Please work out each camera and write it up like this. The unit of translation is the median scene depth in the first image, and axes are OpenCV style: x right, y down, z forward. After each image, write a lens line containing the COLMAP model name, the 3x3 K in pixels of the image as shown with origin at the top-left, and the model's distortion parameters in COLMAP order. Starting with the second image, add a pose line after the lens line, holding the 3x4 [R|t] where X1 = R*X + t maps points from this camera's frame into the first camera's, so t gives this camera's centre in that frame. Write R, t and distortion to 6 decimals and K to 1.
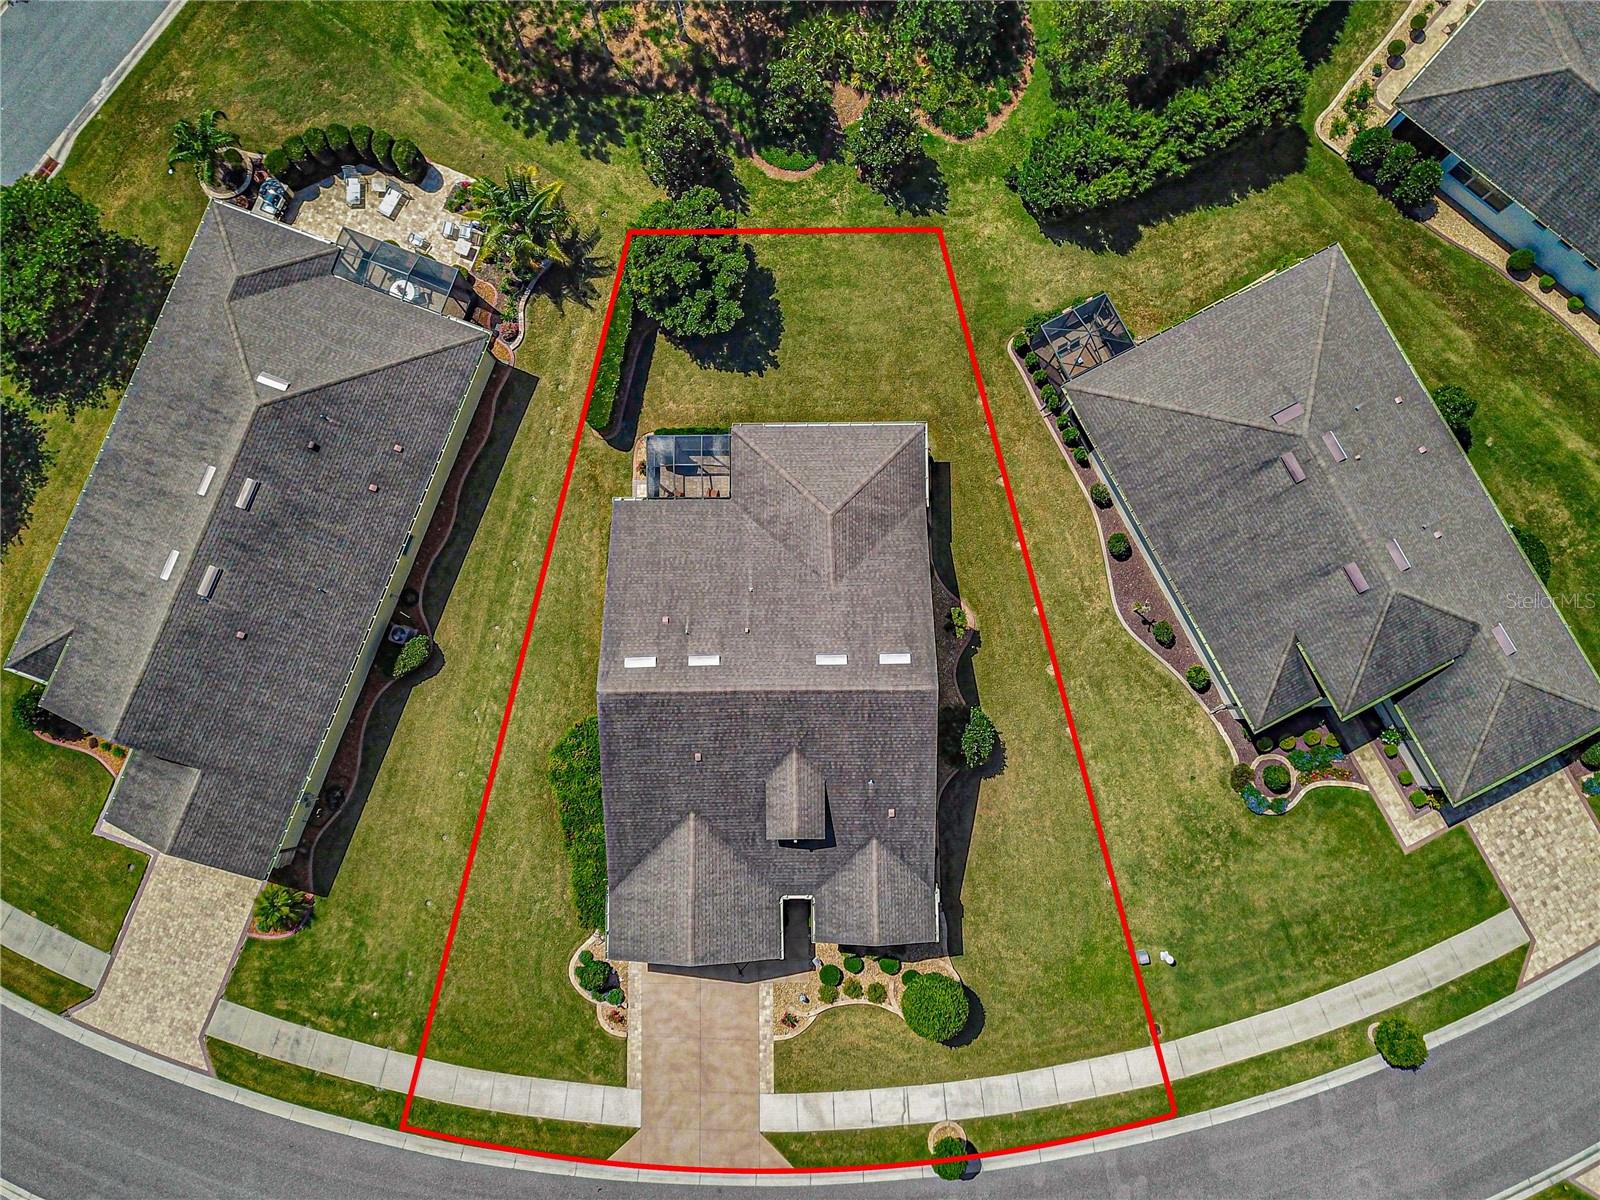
lens RADIAL K [[1225.4, 0, 796.7], [0, 1225.4, 631.5], [0, 0, 1]] dist [0.033780, -0.001318]
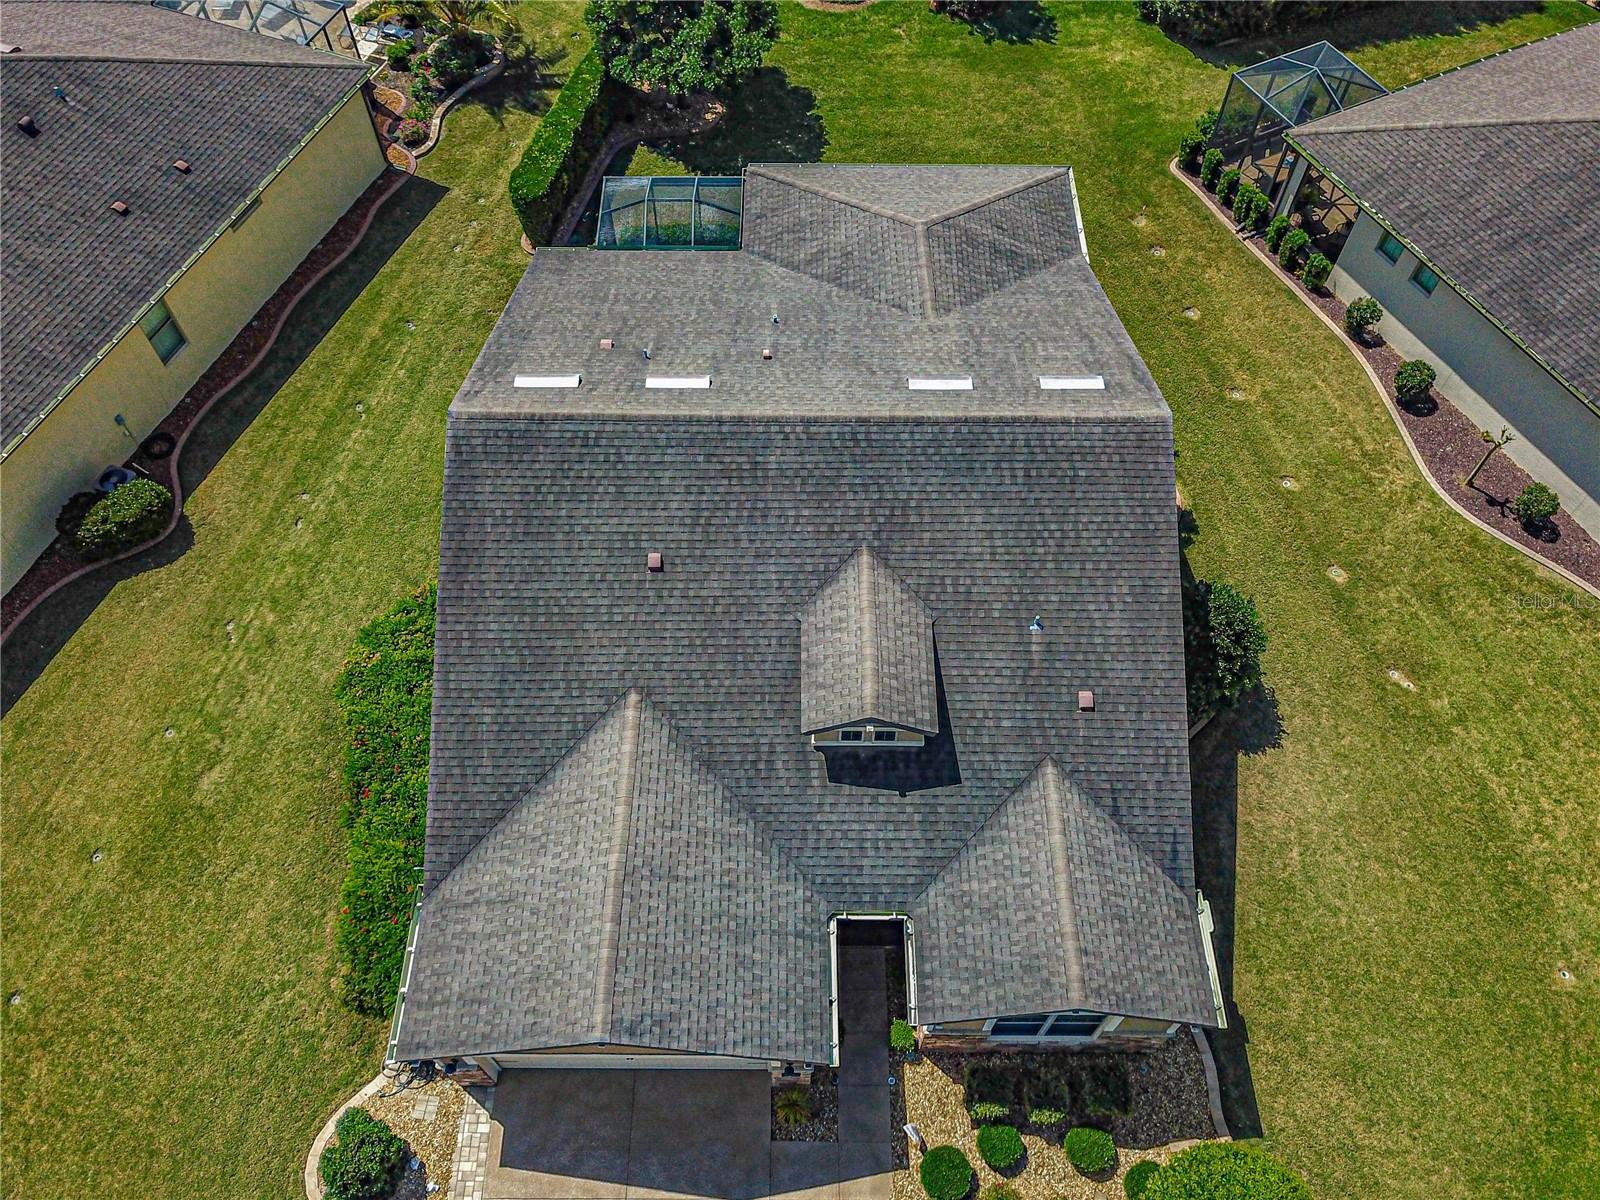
lens RADIAL K [[1230.1, 0, 797.2], [0, 1230.1, 605.3], [0, 0, 1]] dist [0.035591, 0.001169]
pose [[0.999889, 0.014757, -0.002113, -0.023950], [-0.014135, 0.893488, -0.448865, 0.295176], [-0.004736, 0.448845, 0.893597, 0.547223]]
